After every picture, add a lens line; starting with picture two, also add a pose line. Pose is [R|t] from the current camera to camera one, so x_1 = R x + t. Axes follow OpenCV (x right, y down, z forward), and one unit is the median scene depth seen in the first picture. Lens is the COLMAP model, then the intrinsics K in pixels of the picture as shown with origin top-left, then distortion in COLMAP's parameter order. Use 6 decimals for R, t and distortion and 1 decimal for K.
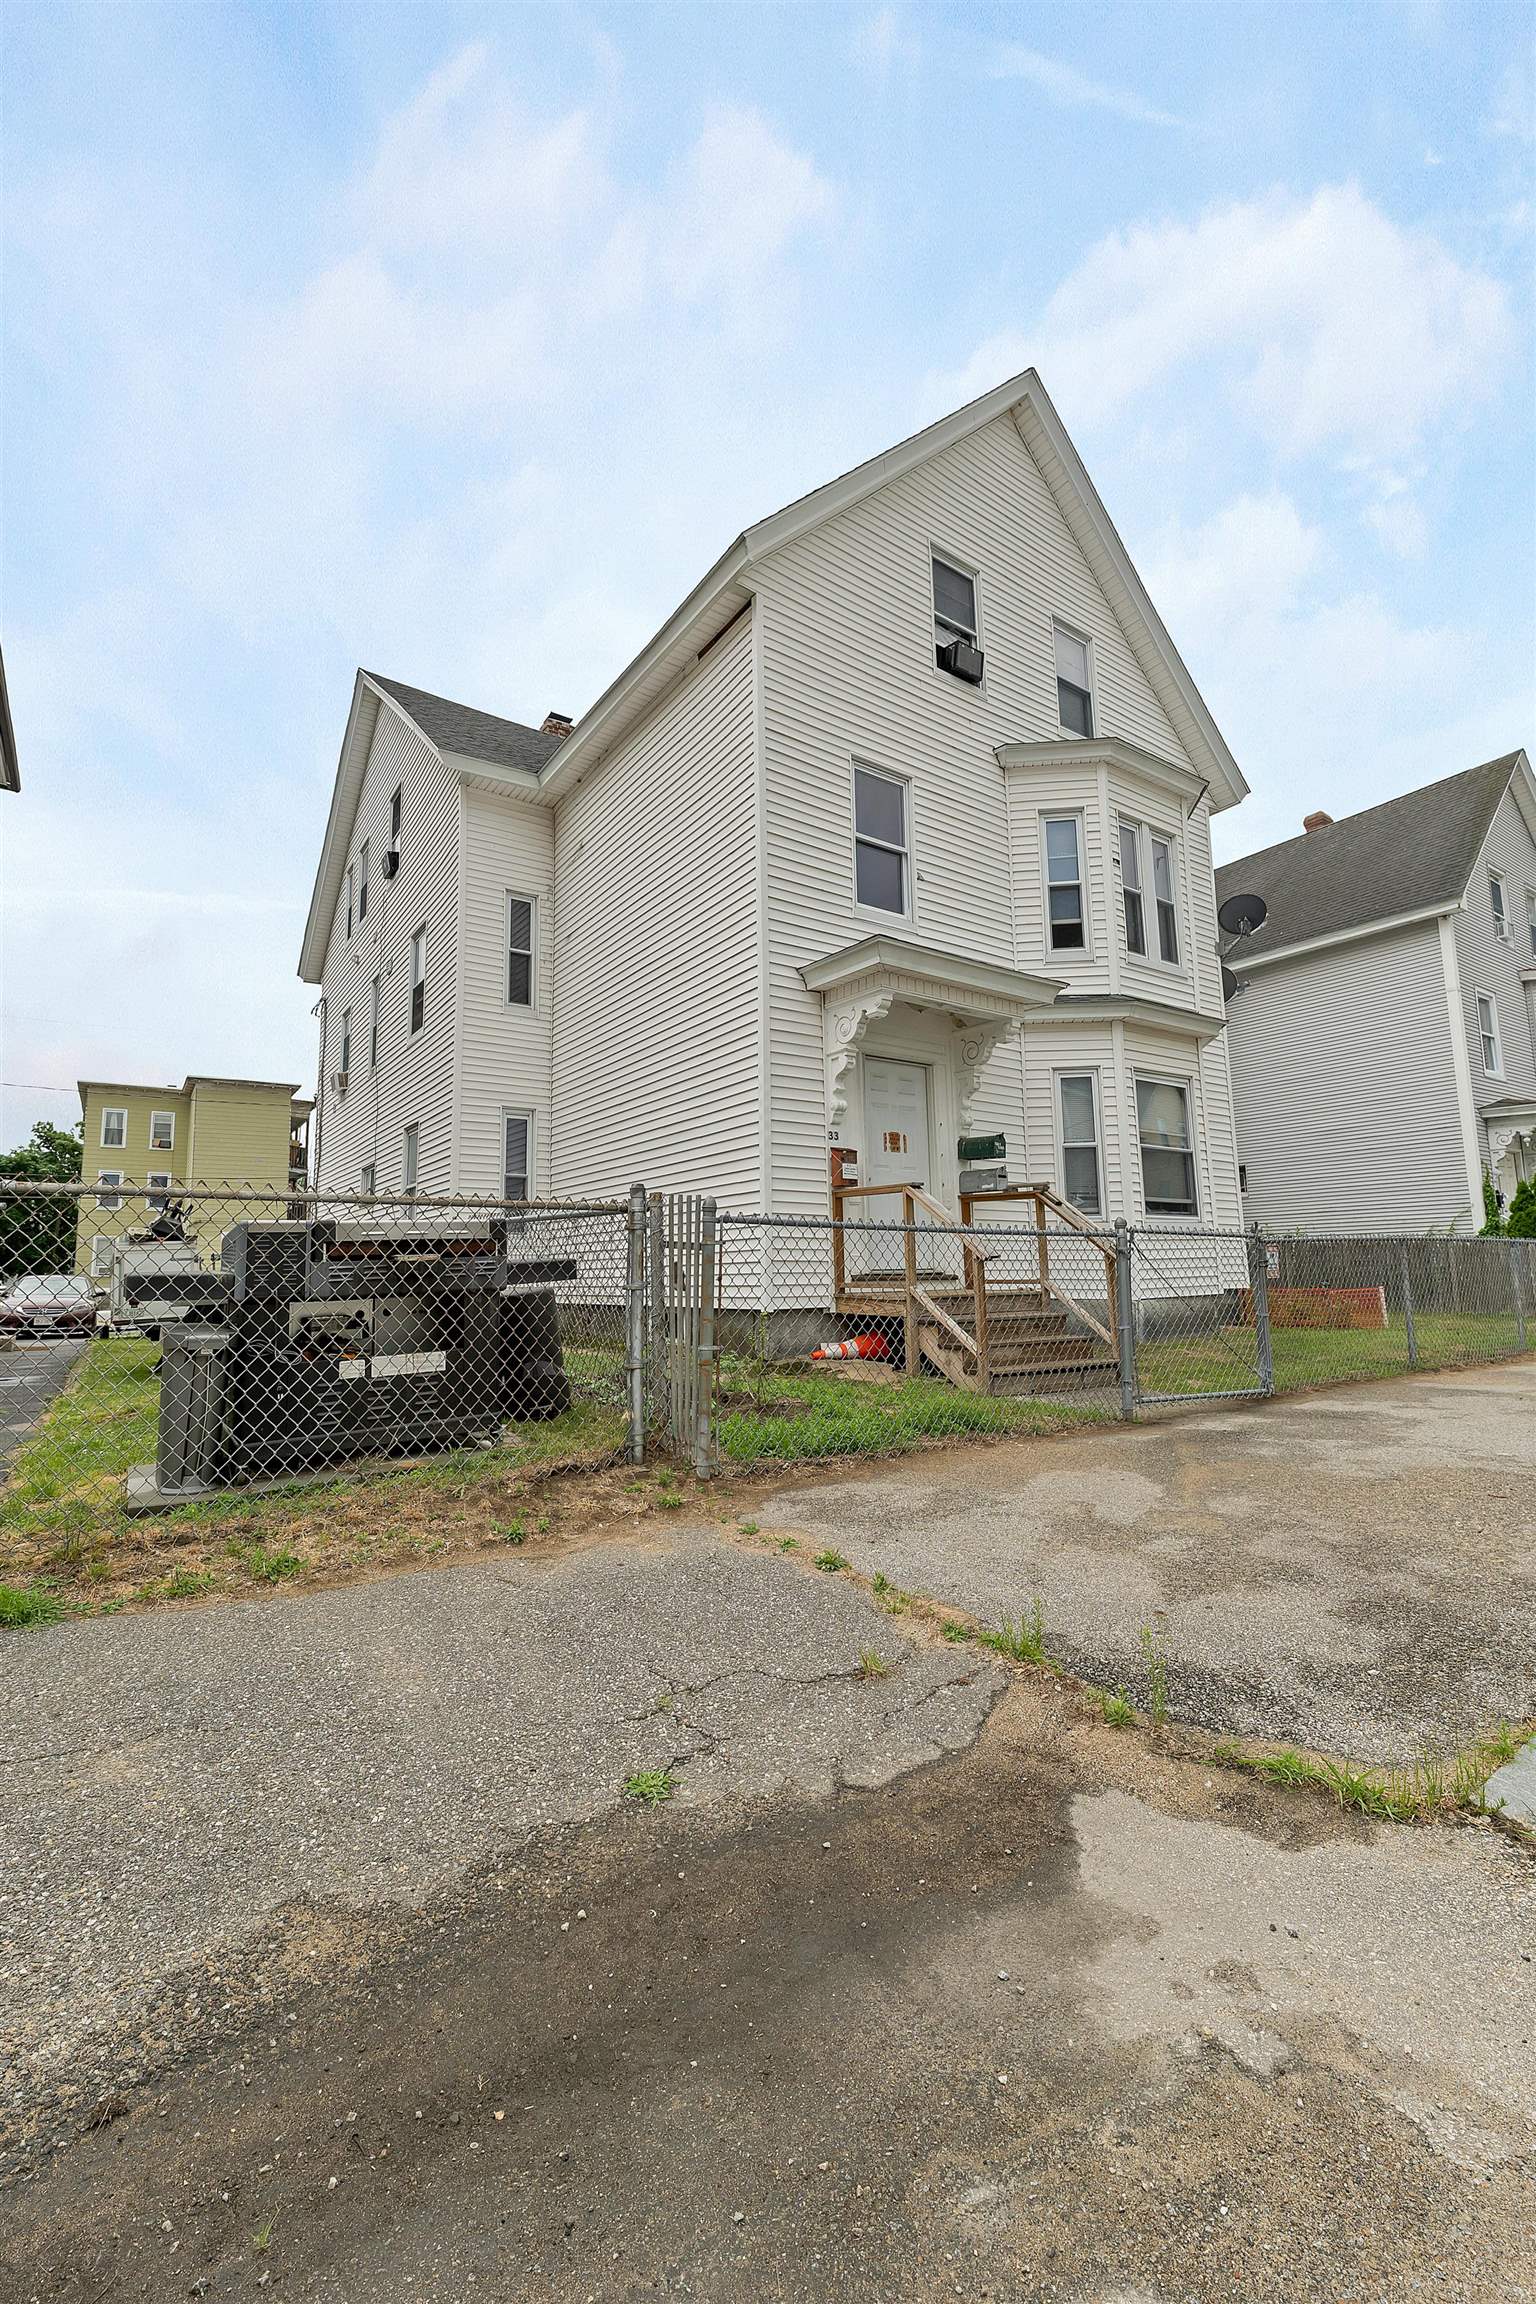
lens RADIAL K [[959.5, 0, 761.7], [0, 959.5, 1147.3], [0, 0, 1]] dist [0.004507, -0.001450]
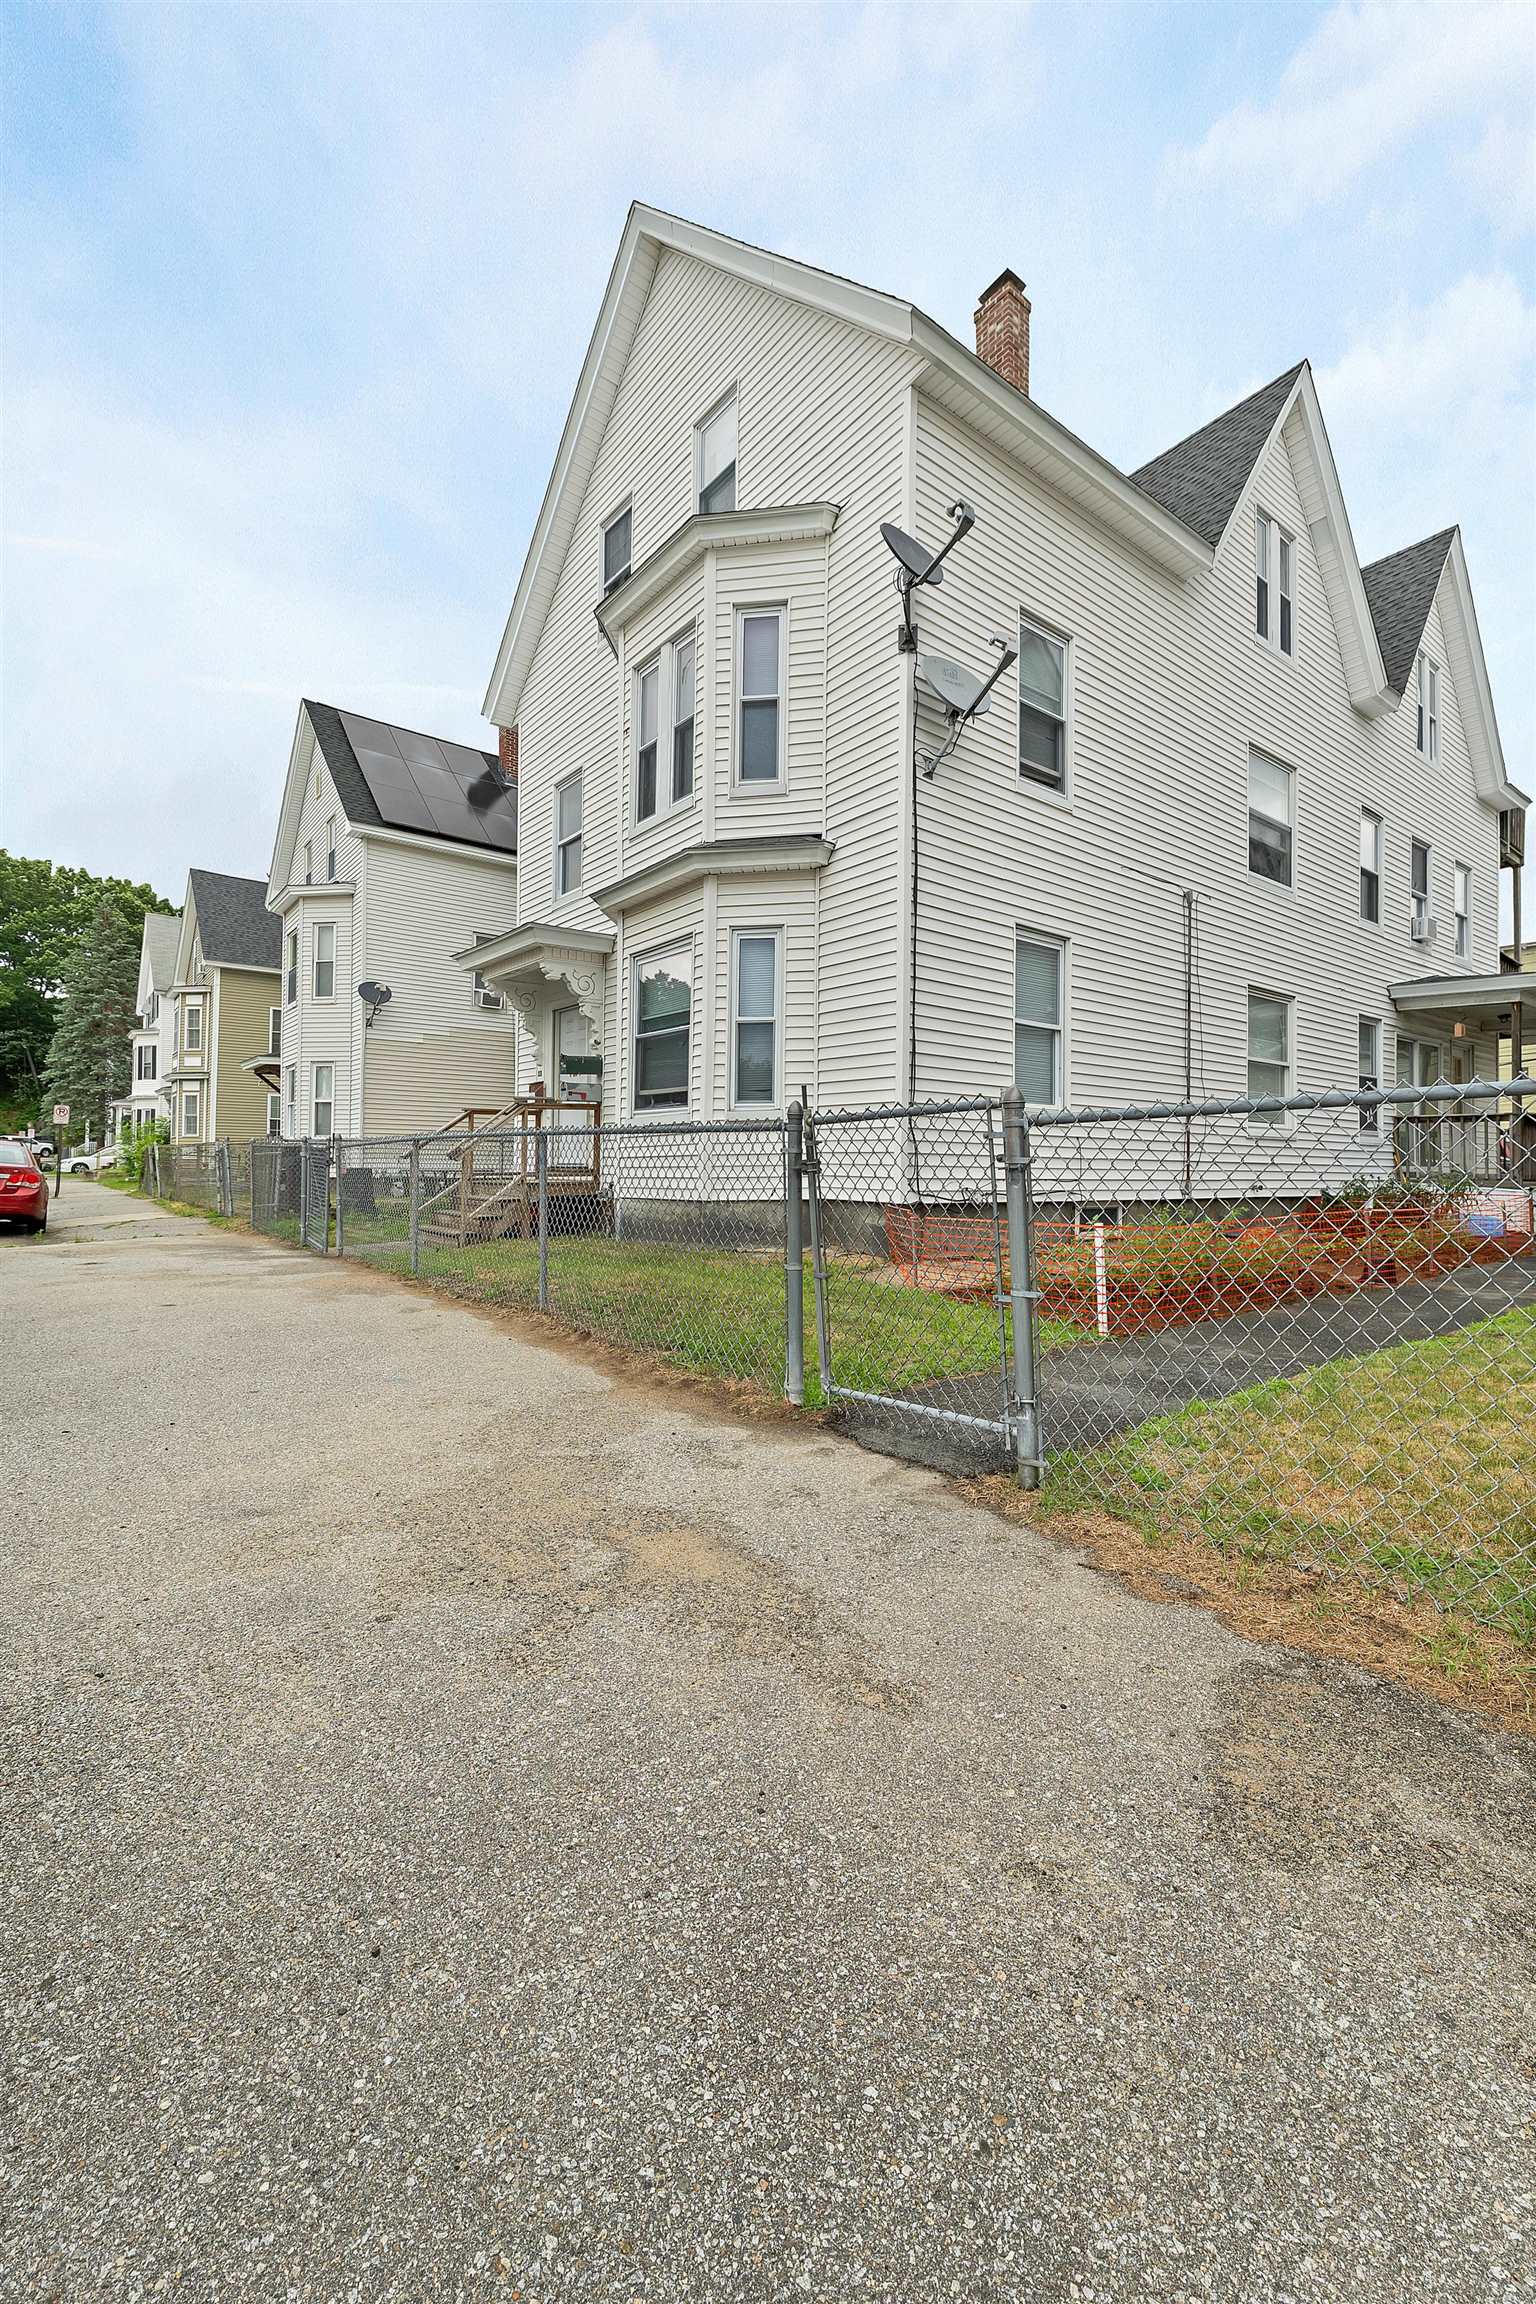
lens RADIAL K [[959.5, 0, 768.4], [0, 959.5, 1151.2], [0, 0, 1]] dist [0.004507, -0.001450]
pose [[0.058846, 0.002542, -0.998264, 1.603259], [0.116897, 0.993099, 0.009420, 0.137921], [0.991399, -0.117249, 0.058143, 1.272342]]
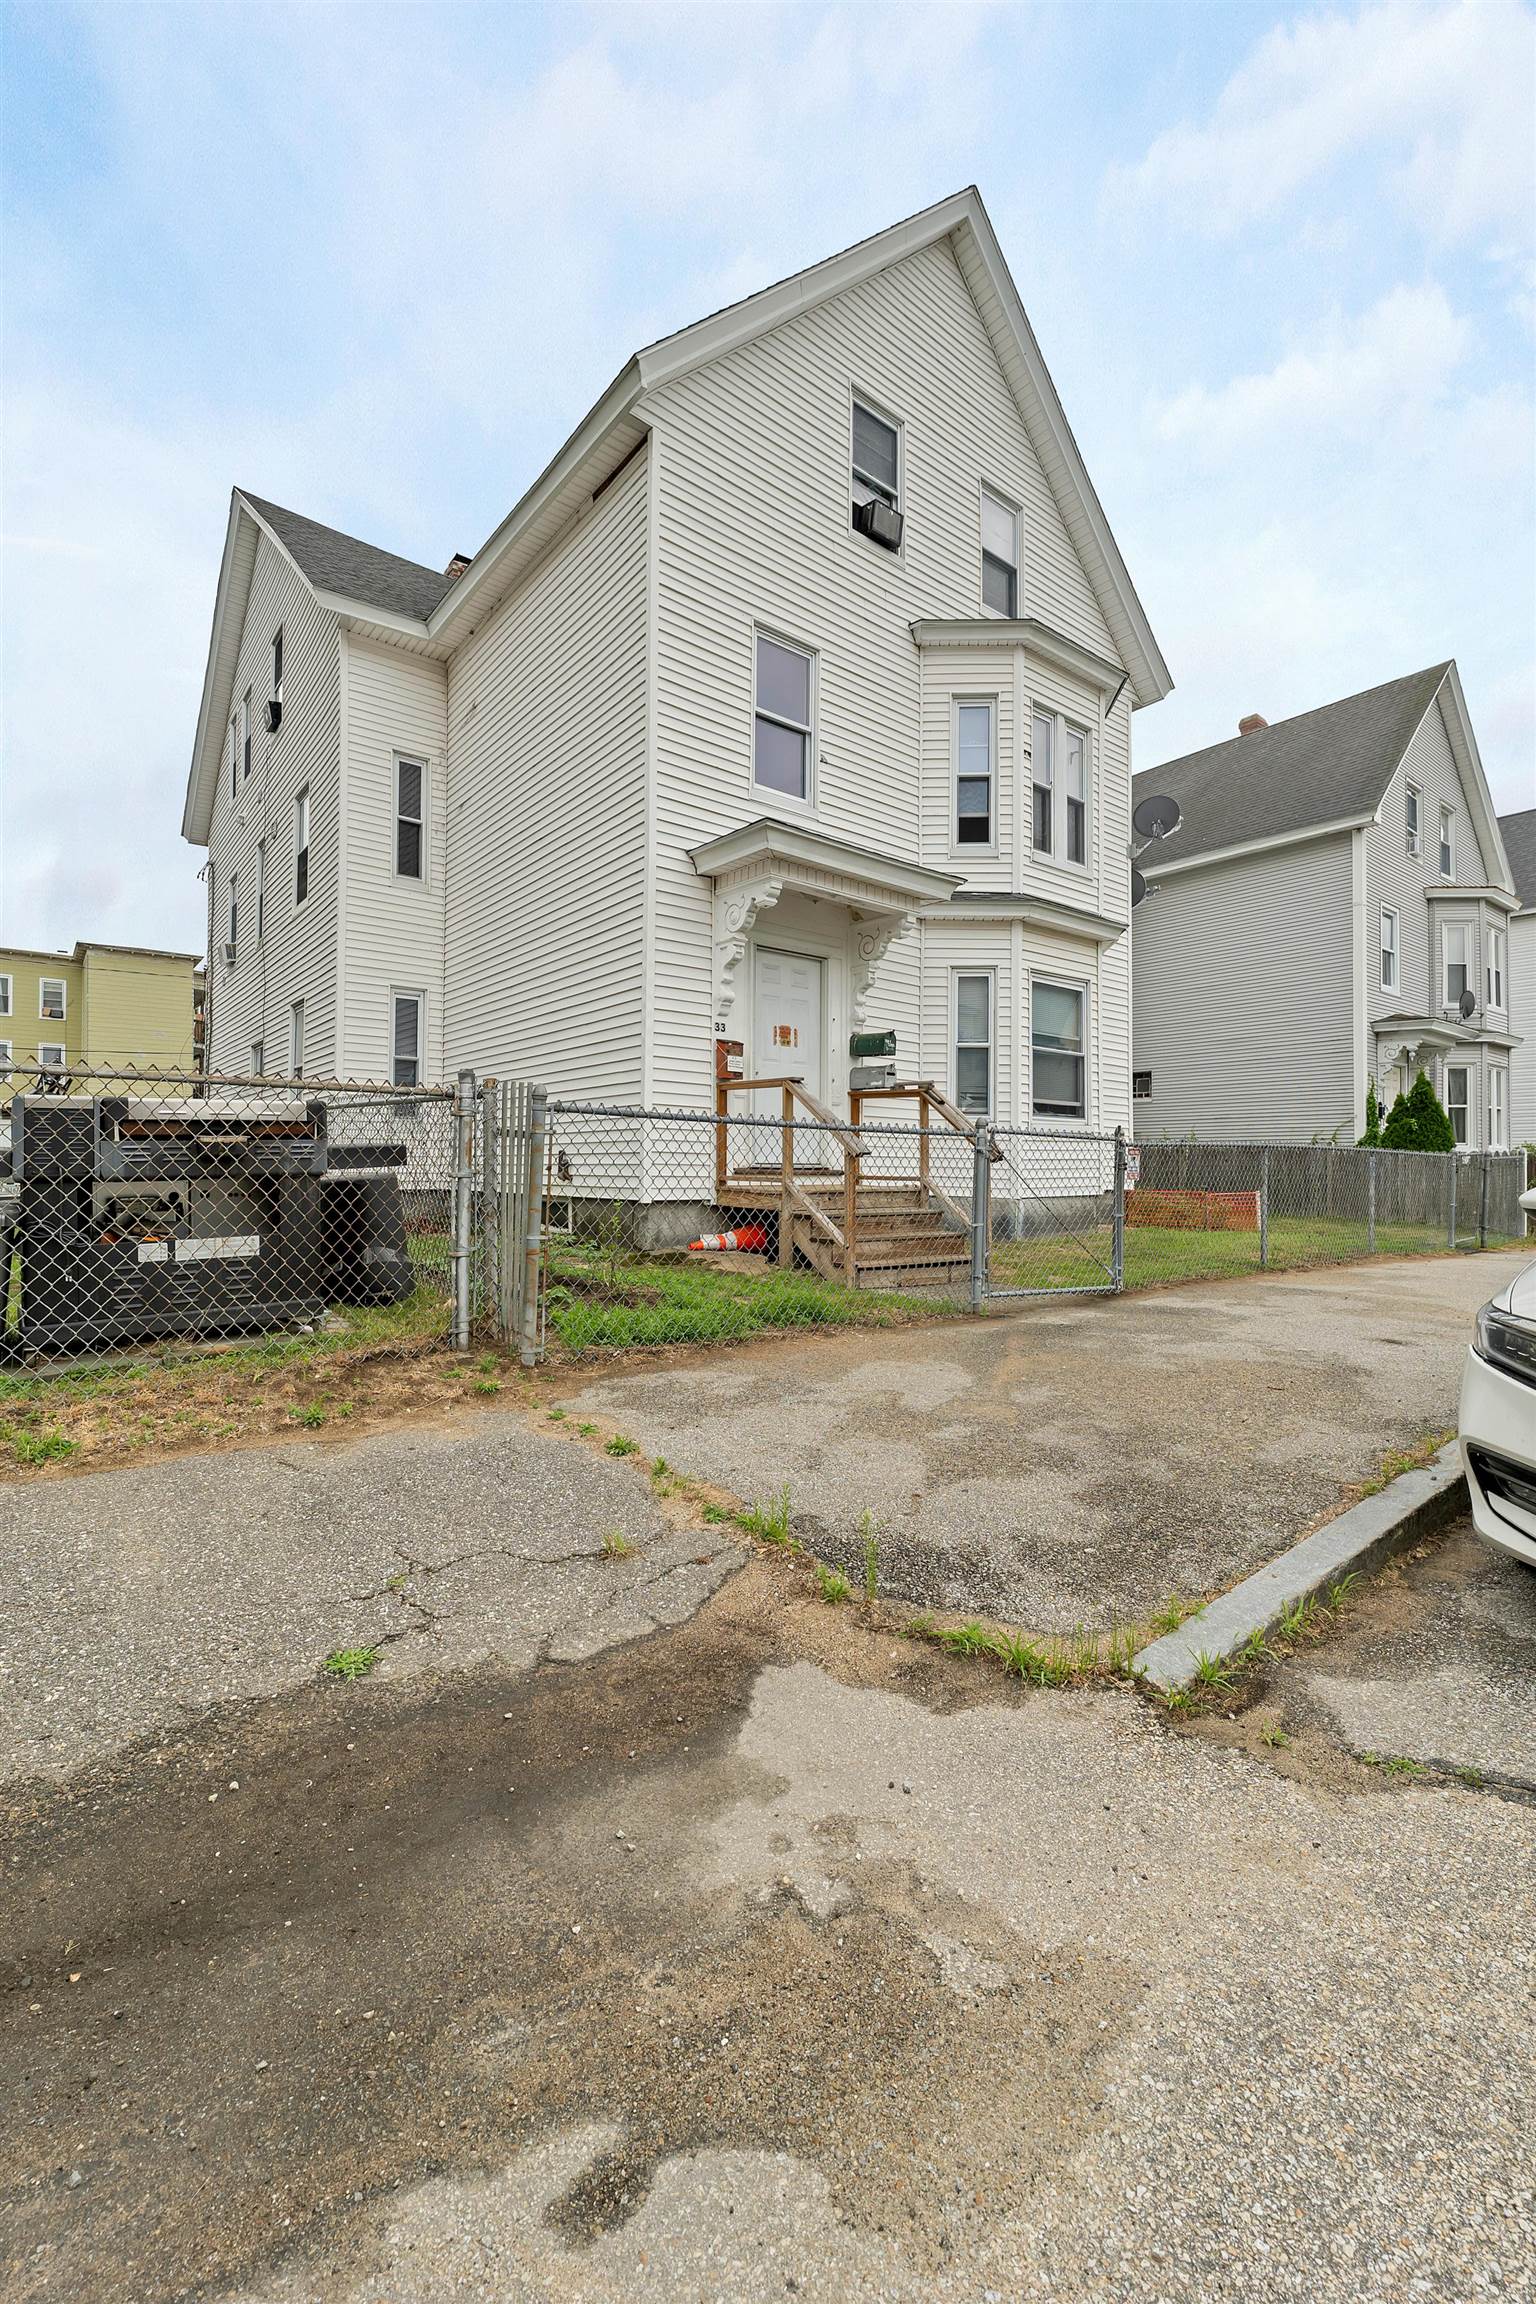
lens RADIAL K [[959.5, 0, 777.0], [0, 959.5, 1146.9], [0, 0, 1]] dist [0.004507, -0.001450]
pose [[0.997319, 0.025183, 0.068704, 0.073041], [-0.032653, 0.993409, 0.109875, -0.000232], [-0.065484, -0.111824, 0.991568, 0.008116]]
